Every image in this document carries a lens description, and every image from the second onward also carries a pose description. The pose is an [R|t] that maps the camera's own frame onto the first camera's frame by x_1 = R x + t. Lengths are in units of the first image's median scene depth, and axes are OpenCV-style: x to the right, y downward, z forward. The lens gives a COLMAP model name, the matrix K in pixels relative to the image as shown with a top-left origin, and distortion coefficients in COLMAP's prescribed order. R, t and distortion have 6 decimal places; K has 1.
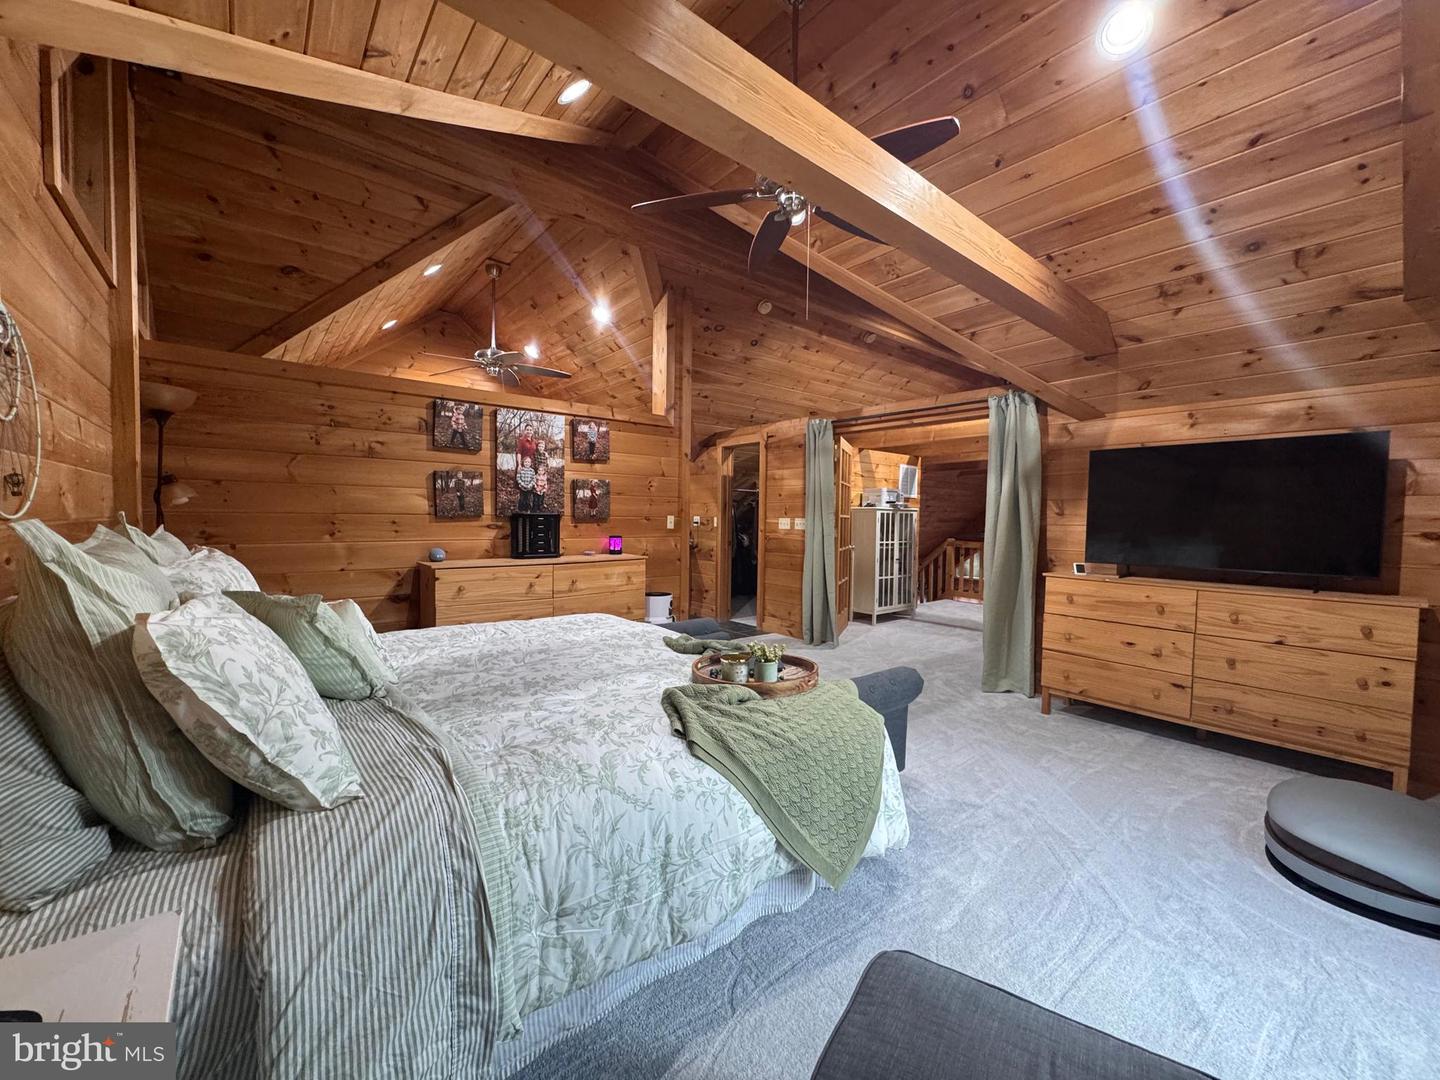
lens RADIAL K [[573.8, 0, 721.7], [0, 573.8, 540.1], [0, 0, 1]] dist [-0.002912, 0.000484]
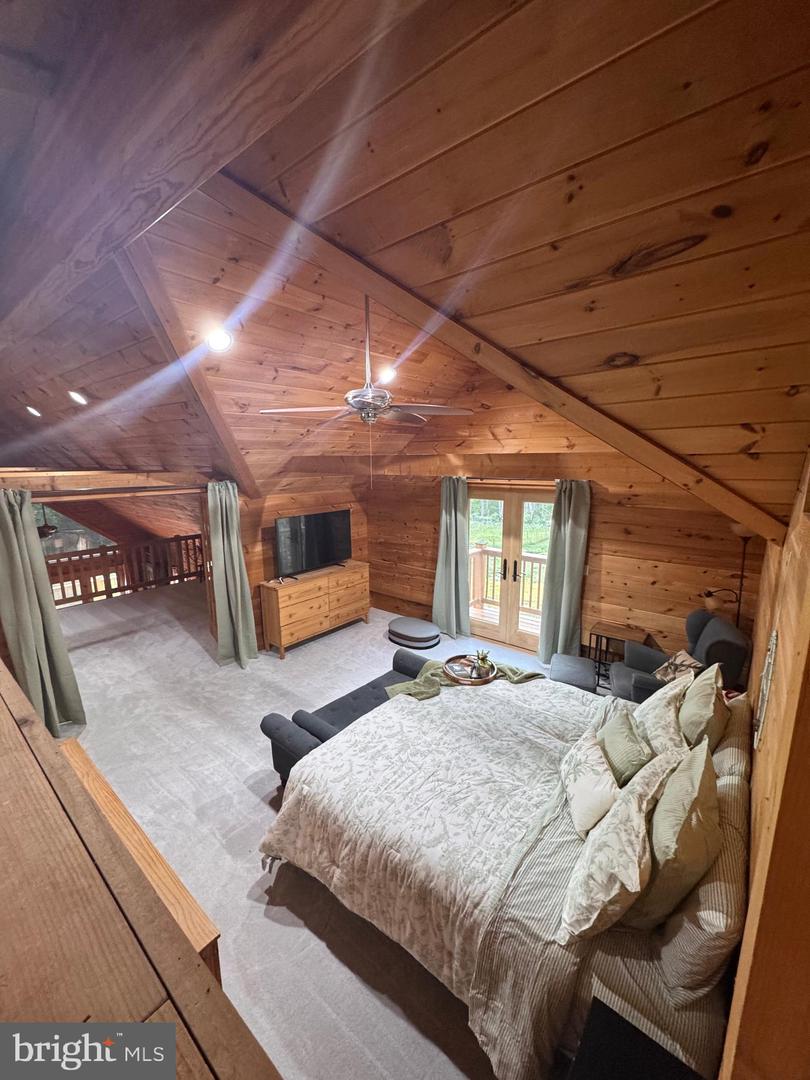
lens RADIAL K [[430.4, 0, 404.6], [0, 430.4, 538.1], [0, 0, 1]] dist [-0.002912, 0.000484]
pose [[-0.193783, -0.192946, 0.961884, -0.706971], [0.042245, 0.977918, 0.204673, -0.317480], [-0.980134, 0.080297, -0.181353, 0.731268]]
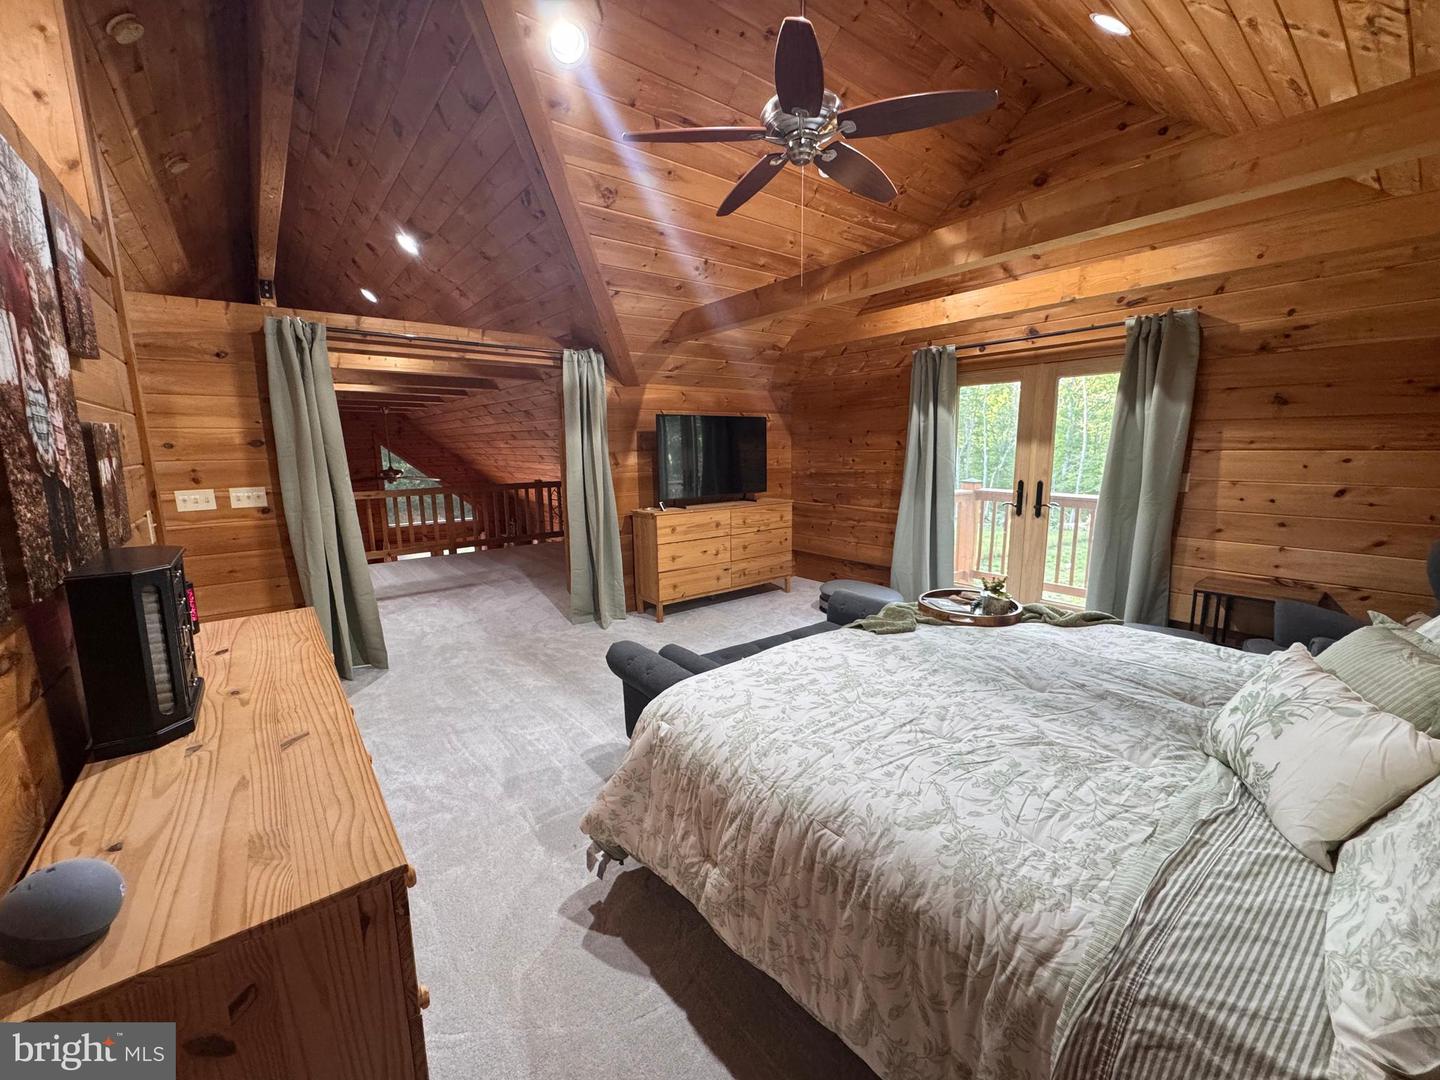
lens RADIAL K [[573.8, 0, 718.4], [0, 573.8, 538.8], [0, 0, 1]] dist [-0.002912, 0.000484]
pose [[0.019133, -0.179320, 0.983605, -0.580380], [0.052787, 0.982594, 0.178109, -0.089317], [-0.998422, 0.048514, 0.028266, 0.726258]]
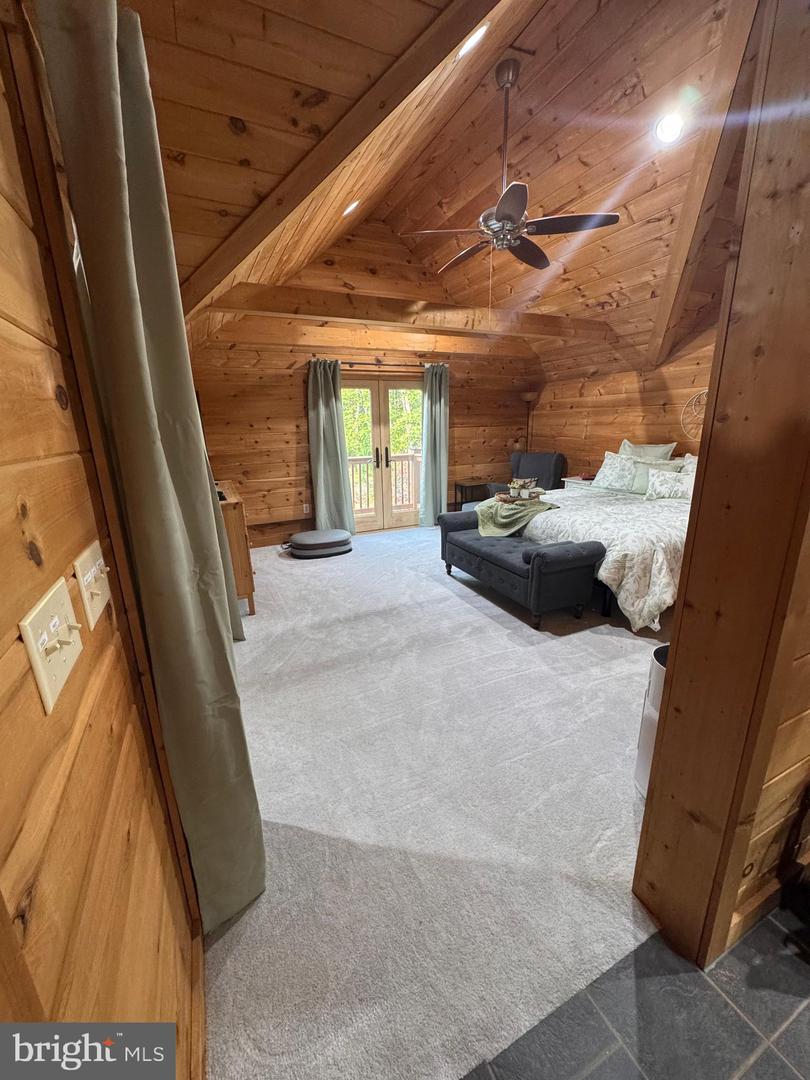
lens RADIAL K [[430.4, 0, 405.7], [0, 430.4, 540.3], [0, 0, 1]] dist [-0.002912, 0.000484]
pose [[-0.968634, -0.058643, 0.241472, 0.026985], [0.016903, 0.953953, 0.299478, -0.106049], [-0.247916, 0.294166, -0.923041, 1.519367]]
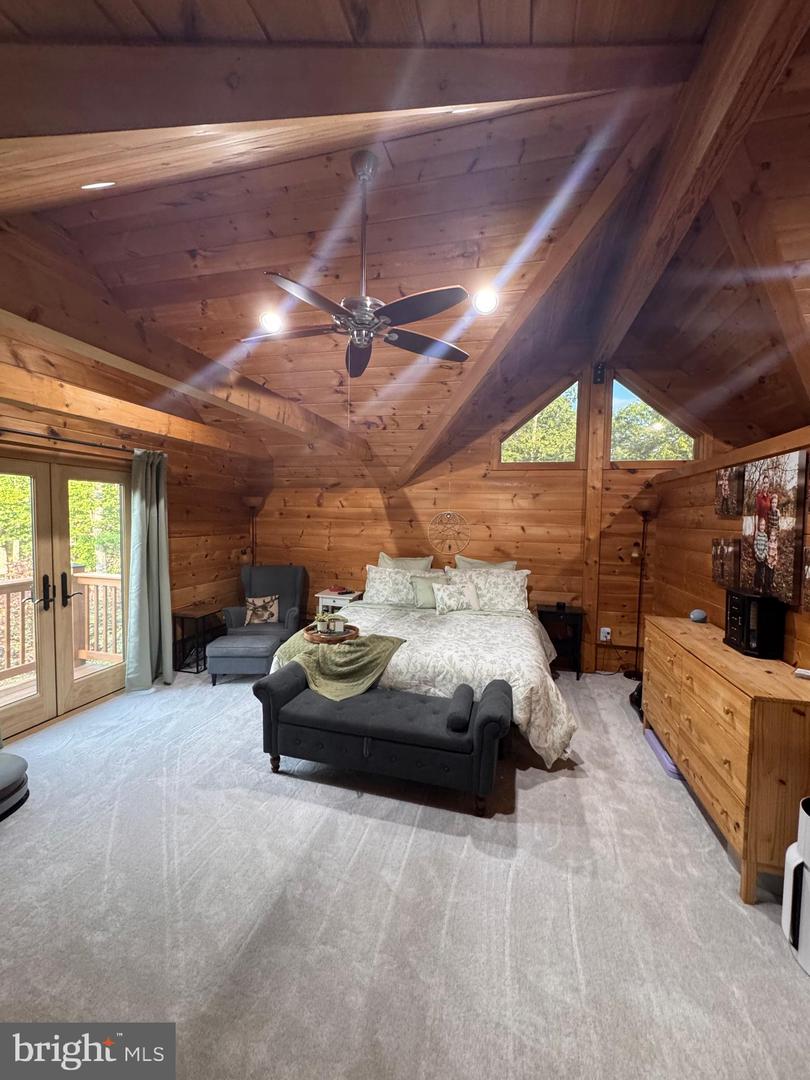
lens RADIAL K [[430.4, 0, 406.3], [0, 430.4, 540.1], [0, 0, 1]] dist [-0.002912, 0.000484]
pose [[-0.808670, 0.002901, -0.588255, 0.387203], [-0.053146, 0.995538, 0.077969, -0.136689], [0.585857, 0.094314, -0.804908, 1.196411]]
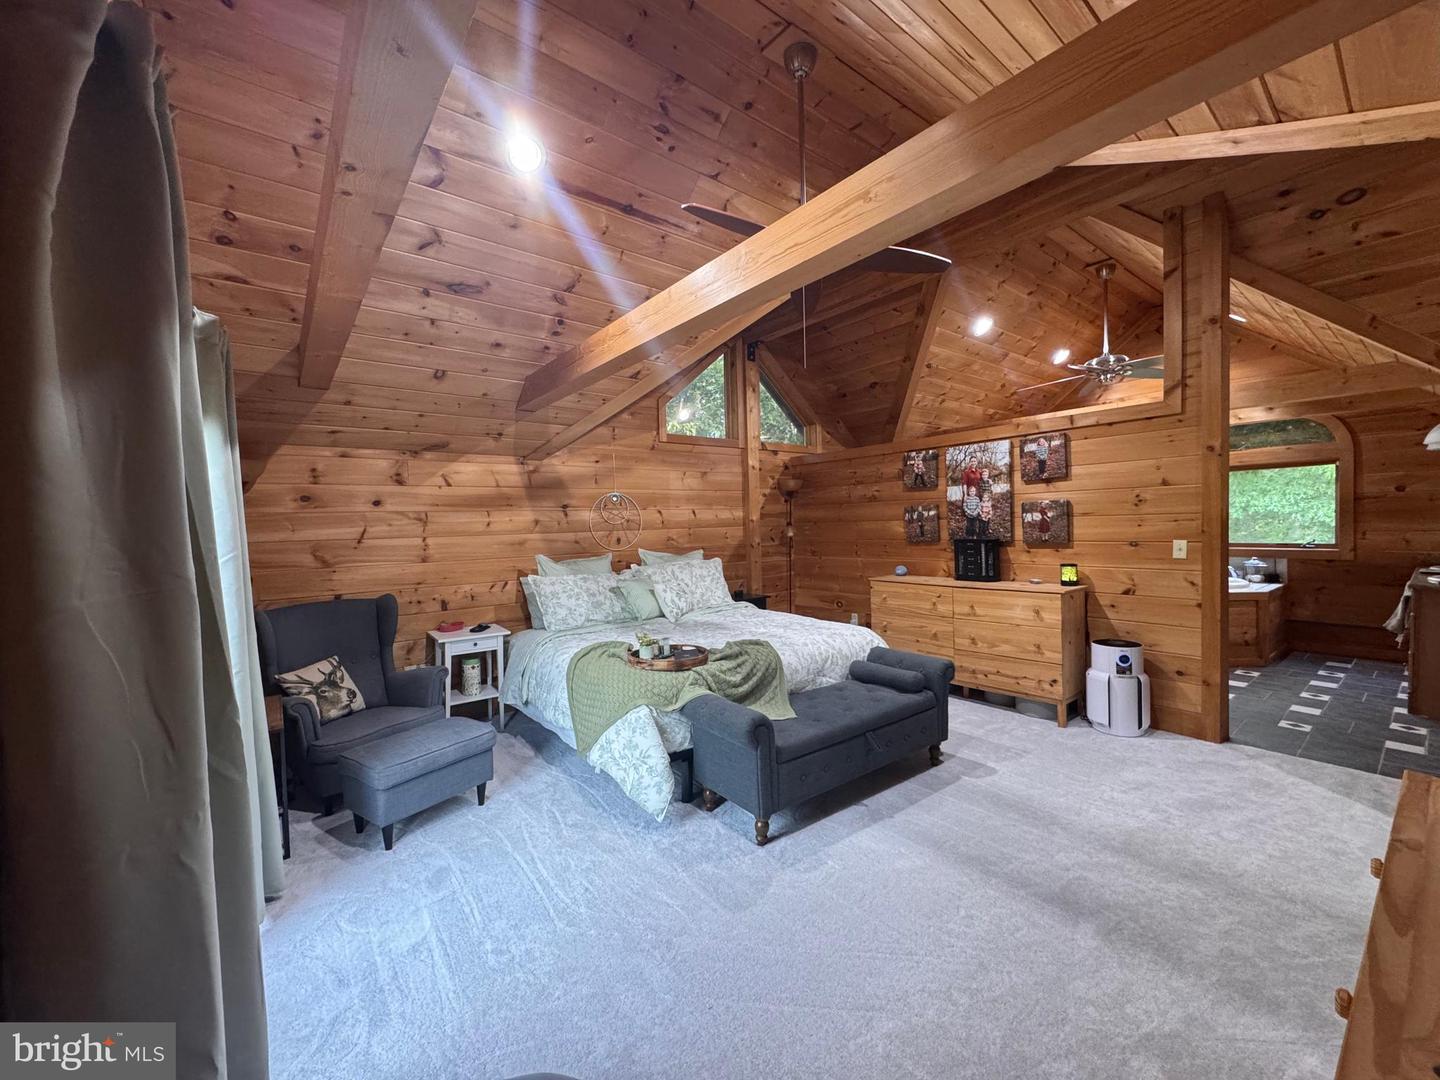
lens RADIAL K [[573.8, 0, 721.8], [0, 573.8, 540.0], [0, 0, 1]] dist [-0.002912, 0.000484]
pose [[-0.024667, 0.017217, -0.999547, 0.762551], [-0.014817, 0.999736, 0.017585, -0.056718], [0.999586, 0.015244, -0.024405, 0.560530]]
